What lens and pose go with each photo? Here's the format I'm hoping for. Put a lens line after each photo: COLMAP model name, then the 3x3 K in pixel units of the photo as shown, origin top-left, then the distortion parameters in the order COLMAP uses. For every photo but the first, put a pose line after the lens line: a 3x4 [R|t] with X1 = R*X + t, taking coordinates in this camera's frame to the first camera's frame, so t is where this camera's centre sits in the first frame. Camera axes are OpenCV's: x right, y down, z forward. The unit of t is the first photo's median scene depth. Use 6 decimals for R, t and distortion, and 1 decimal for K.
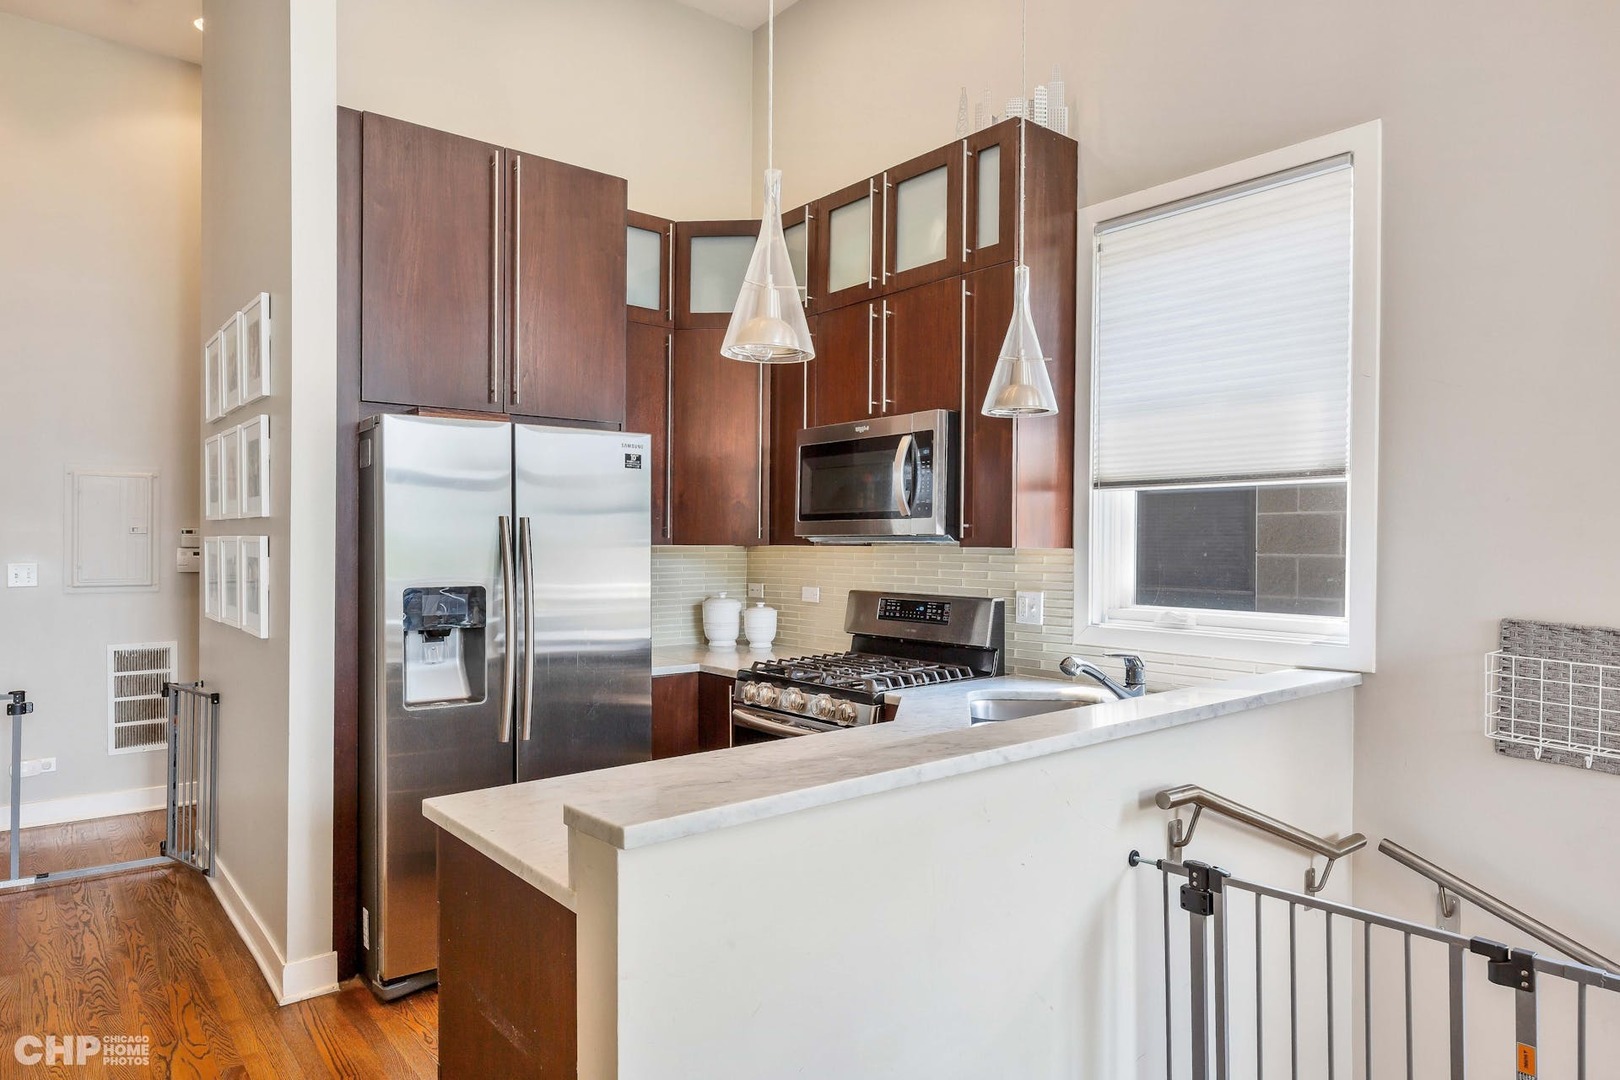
lens RADIAL K [[981.5, 0, 809.5], [0, 981.5, 537.9], [0, 0, 1]] dist [0.002884, 0.000092]
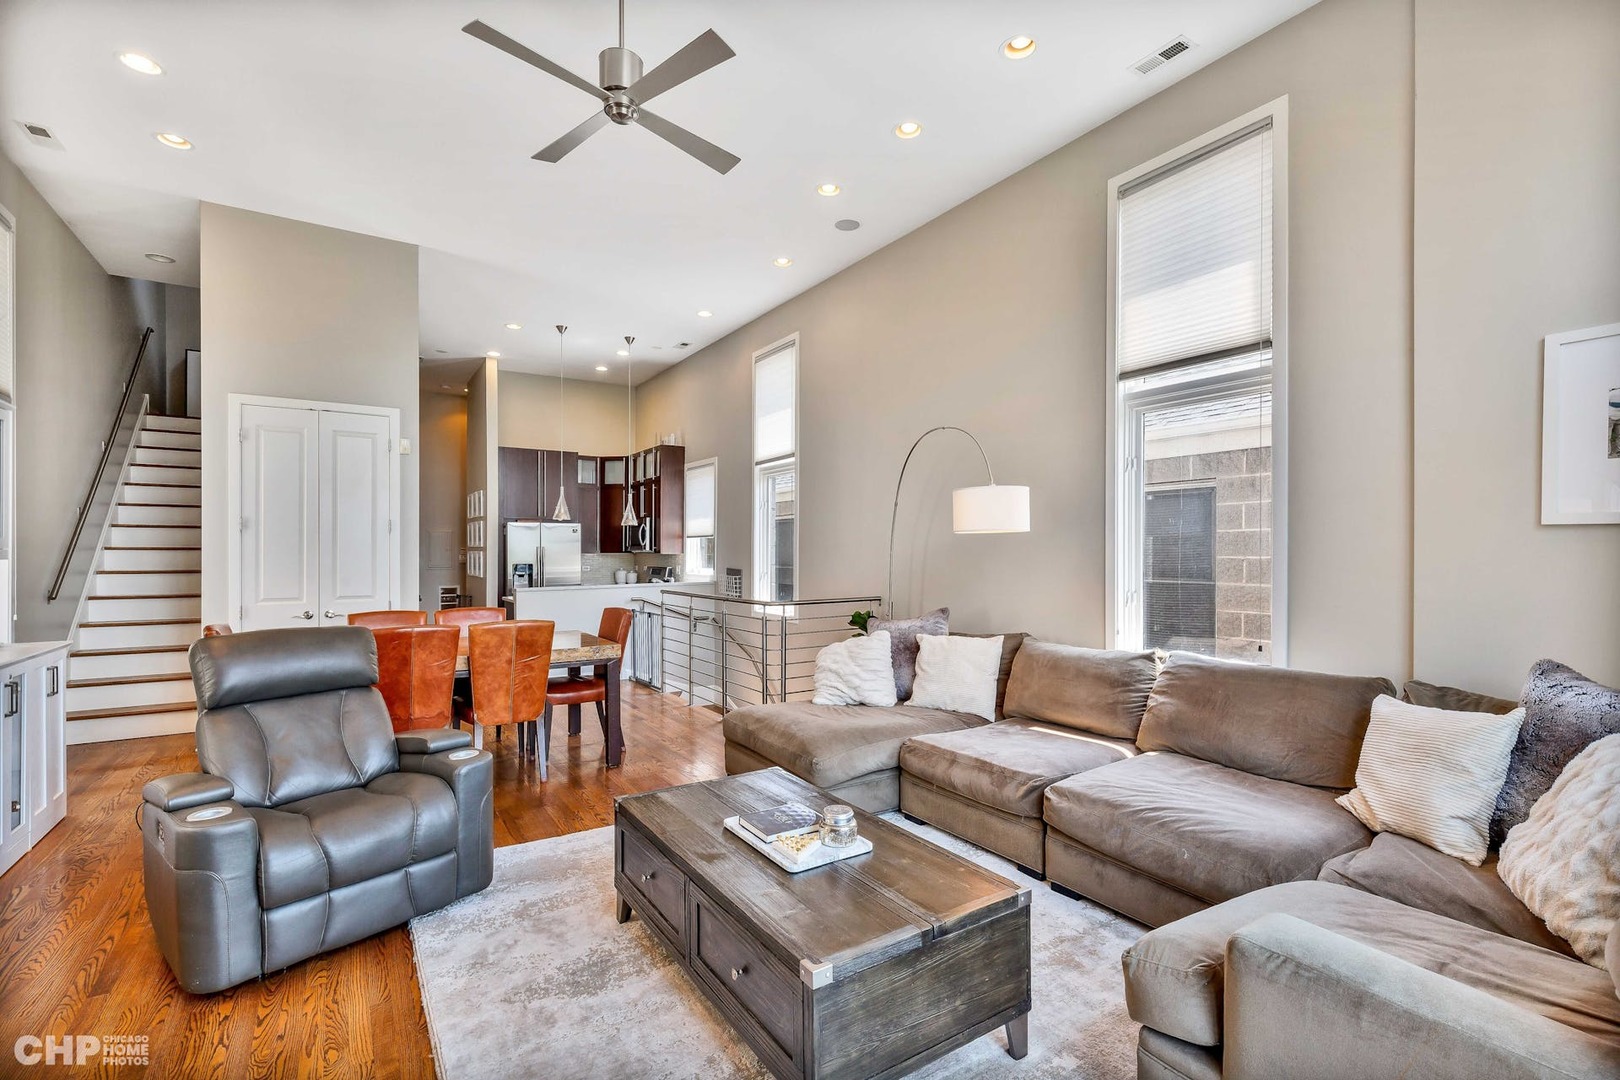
lens RADIAL K [[720.0, 0, 810.7], [0, 720.0, 546.2], [0, 0, 1]] dist [-0.000158, -0.000008]
pose [[0.994362, -0.007000, -0.105803, 1.056519], [0.007004, 0.999975, -0.000334, -0.012171], [0.105802, -0.000409, 0.994387, -1.723640]]
